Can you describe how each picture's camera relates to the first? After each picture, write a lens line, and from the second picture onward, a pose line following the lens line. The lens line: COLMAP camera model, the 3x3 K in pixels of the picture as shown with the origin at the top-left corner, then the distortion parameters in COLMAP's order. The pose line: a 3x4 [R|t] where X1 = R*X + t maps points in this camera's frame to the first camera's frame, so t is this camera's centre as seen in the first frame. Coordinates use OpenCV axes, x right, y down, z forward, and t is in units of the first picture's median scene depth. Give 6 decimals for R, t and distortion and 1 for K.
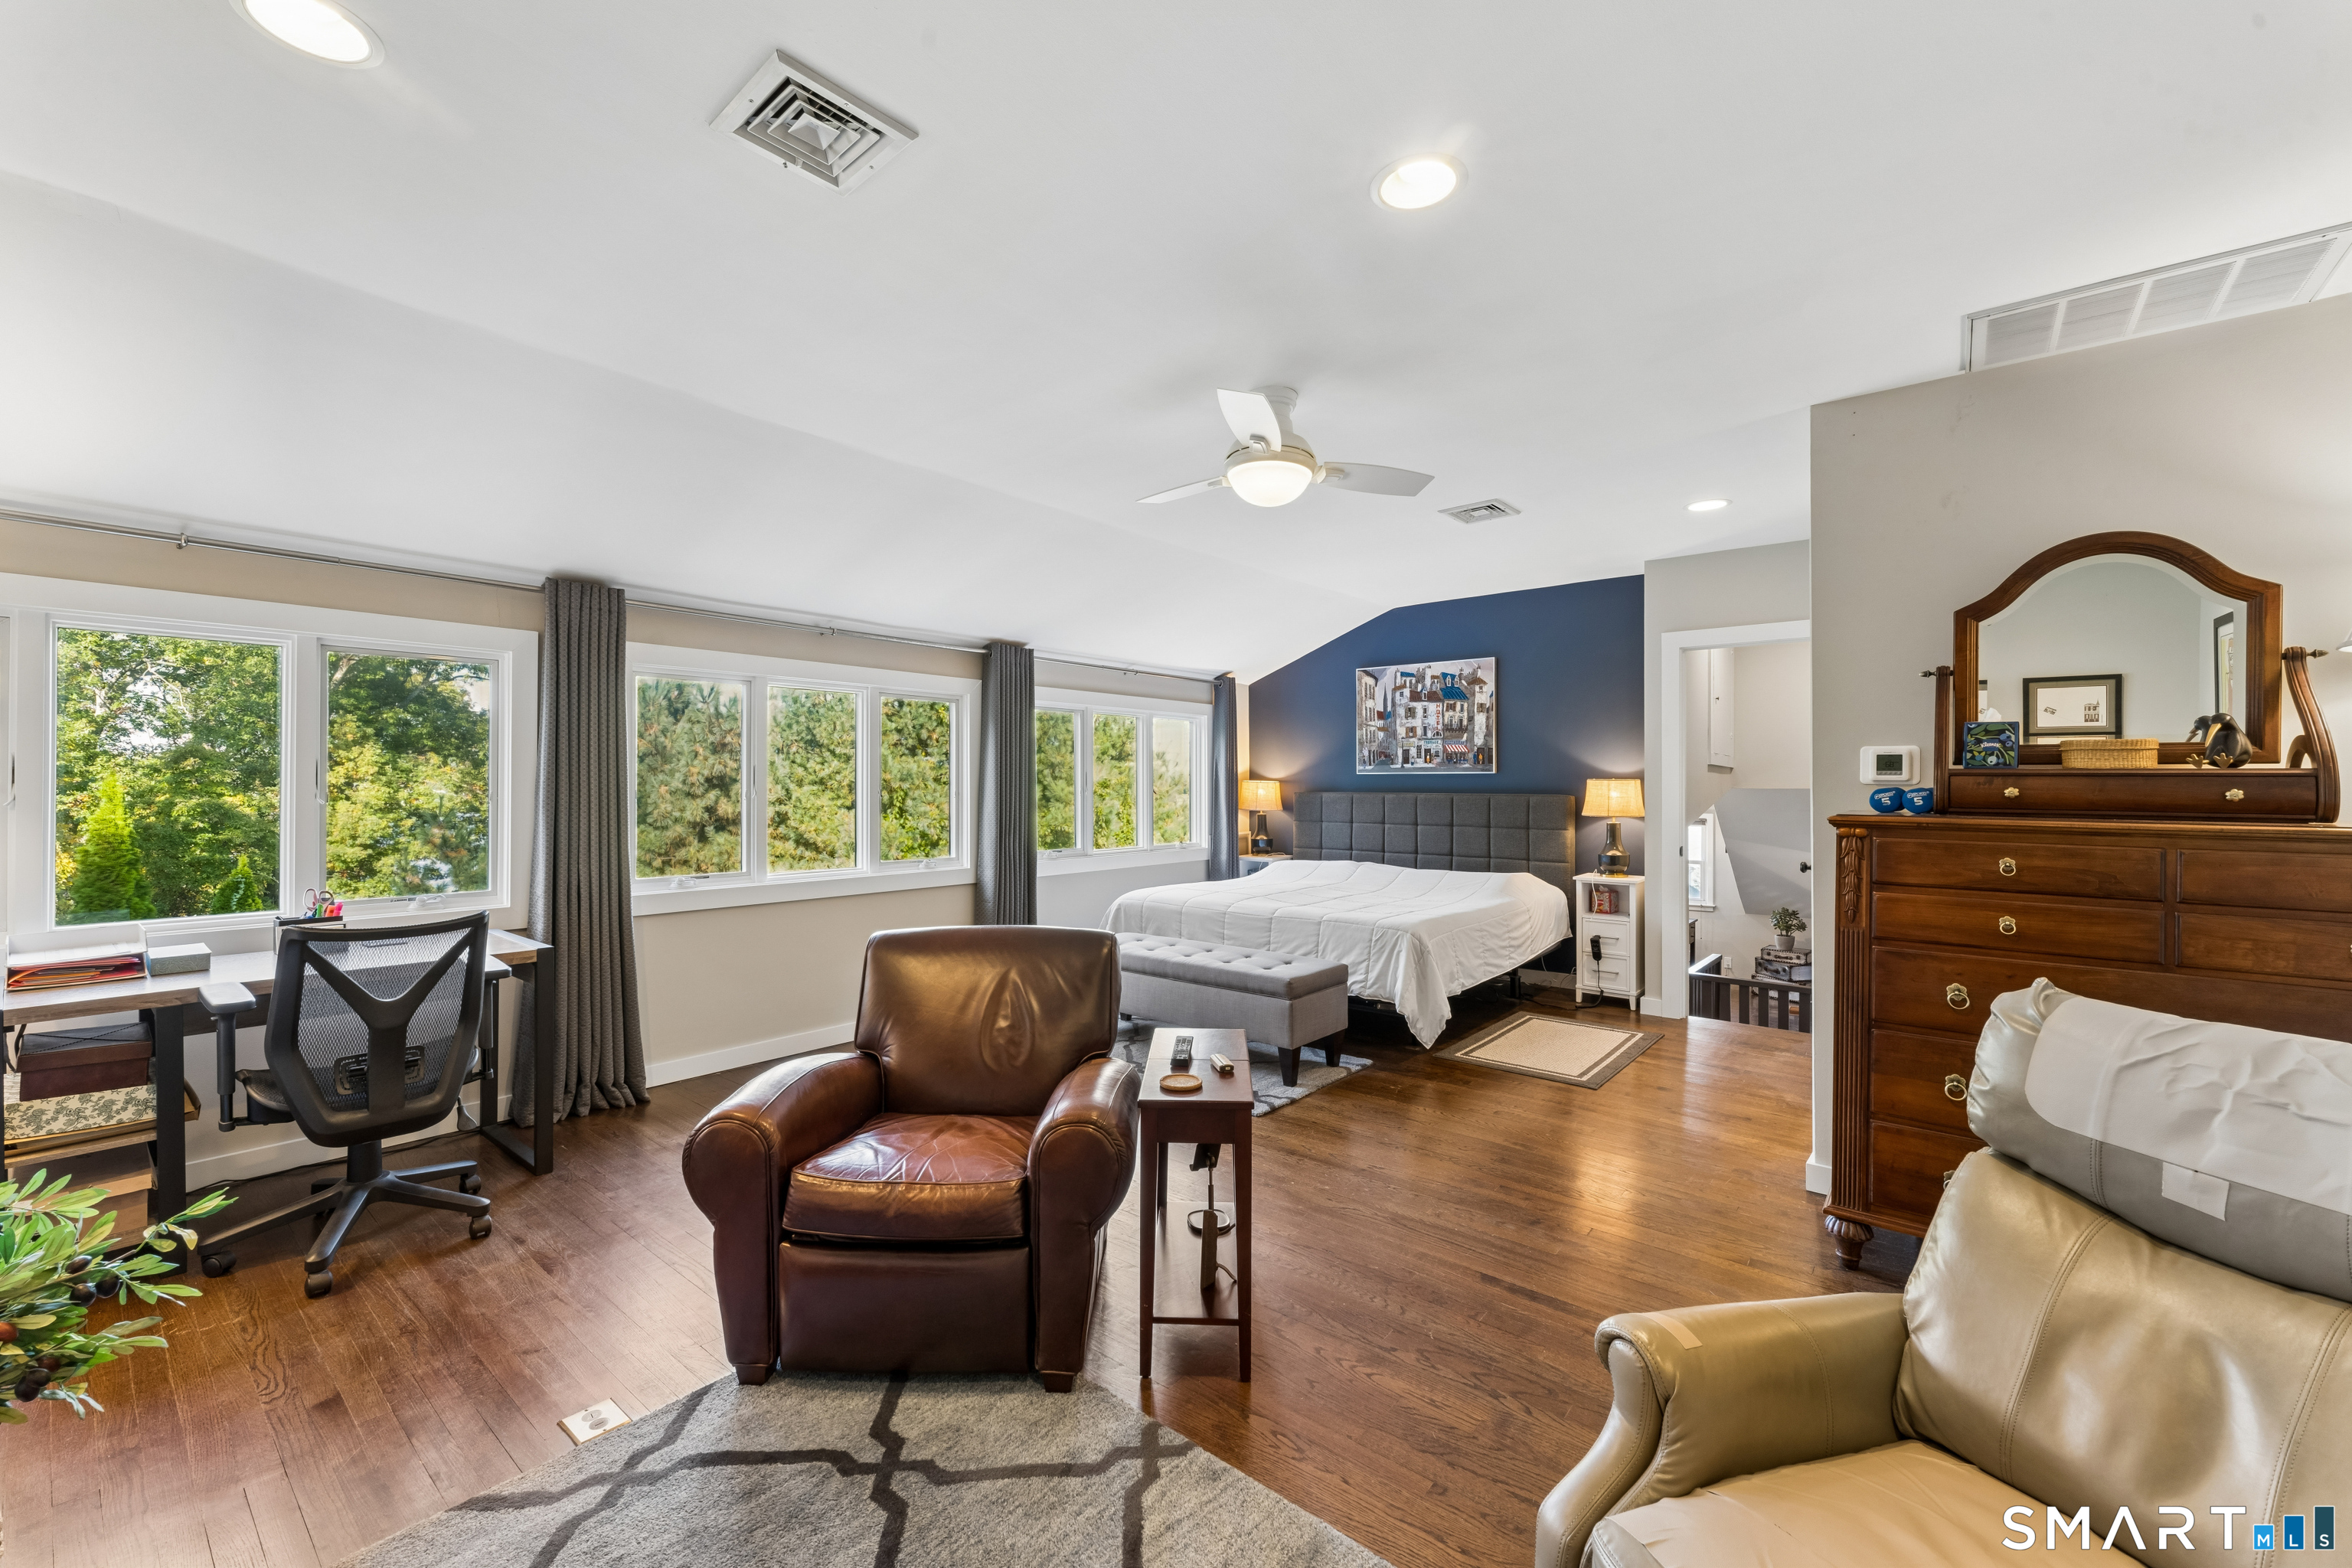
lens RADIAL K [[959.4, 0, 1168.3], [0, 959.4, 771.9], [0, 0, 1]] dist [-0.001209, -0.000373]
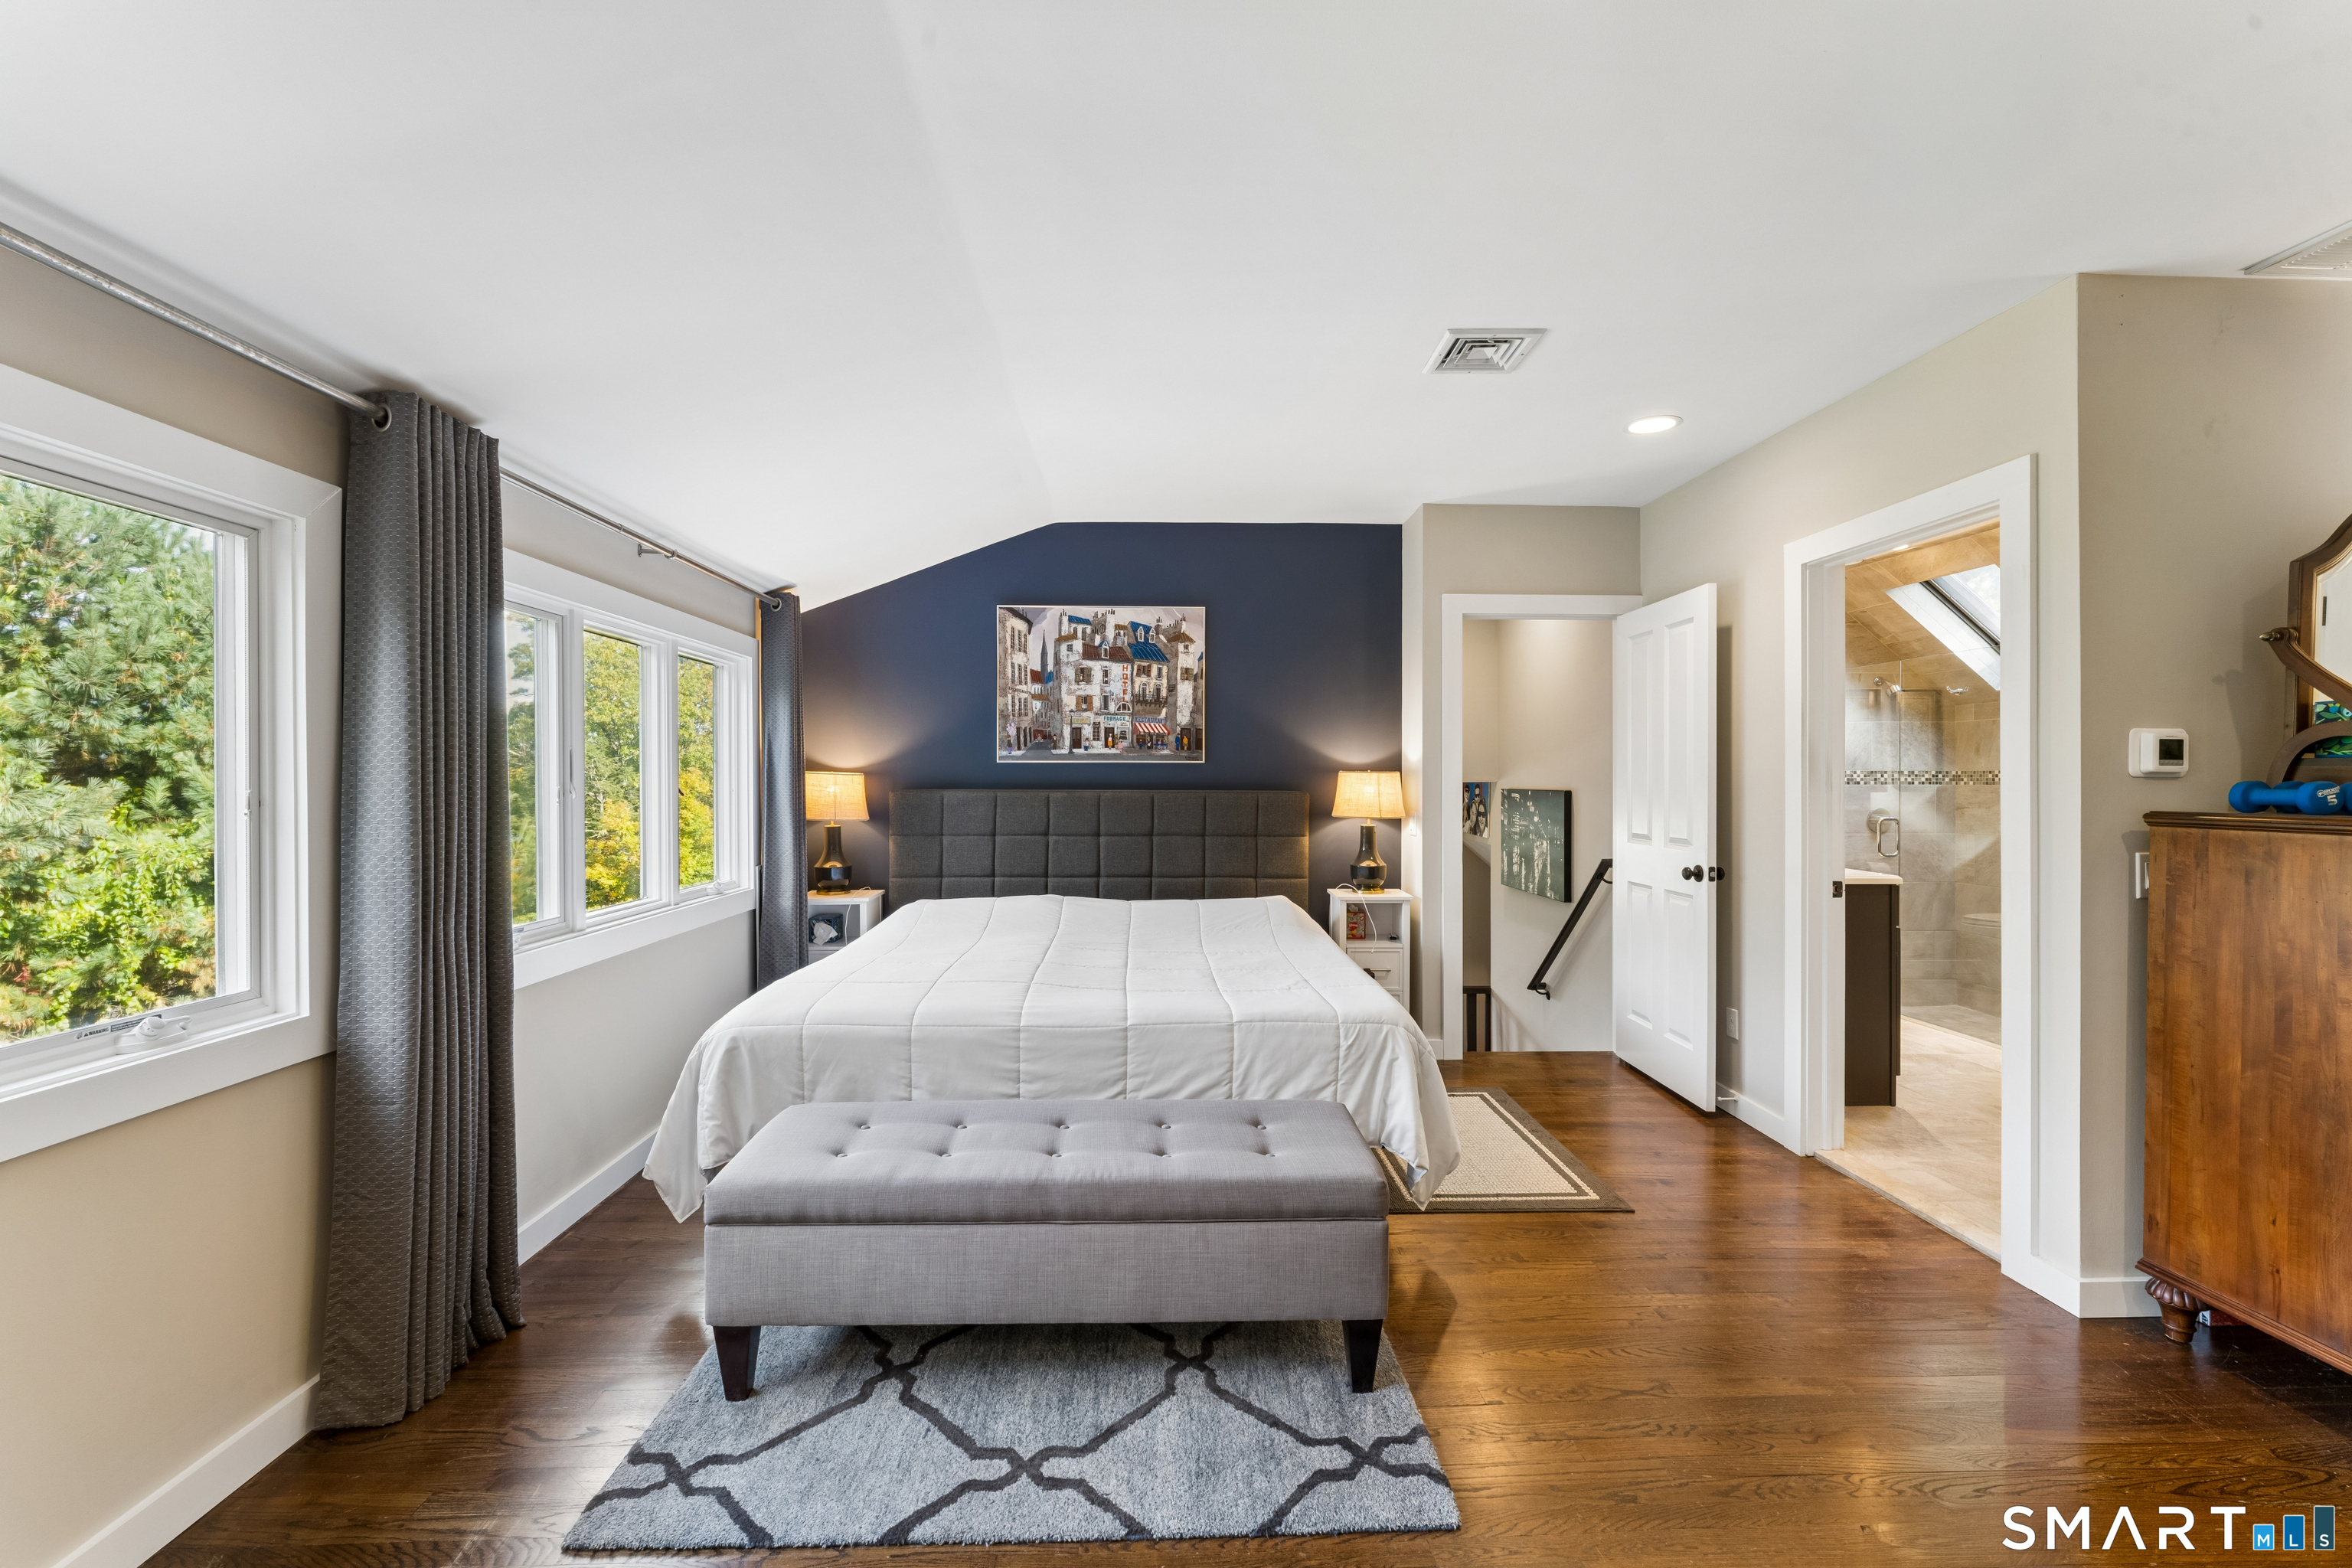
lens RADIAL K [[966.8, 0, 1176.0], [0, 966.8, 784.0], [0, 0, 1]] dist [-0.002496, -0.000407]
pose [[0.742295, -0.003120, 0.670066, -0.170802], [-0.009110, 0.999850, 0.014748, 0.006451], [-0.670011, -0.017051, 0.742155, 0.434647]]
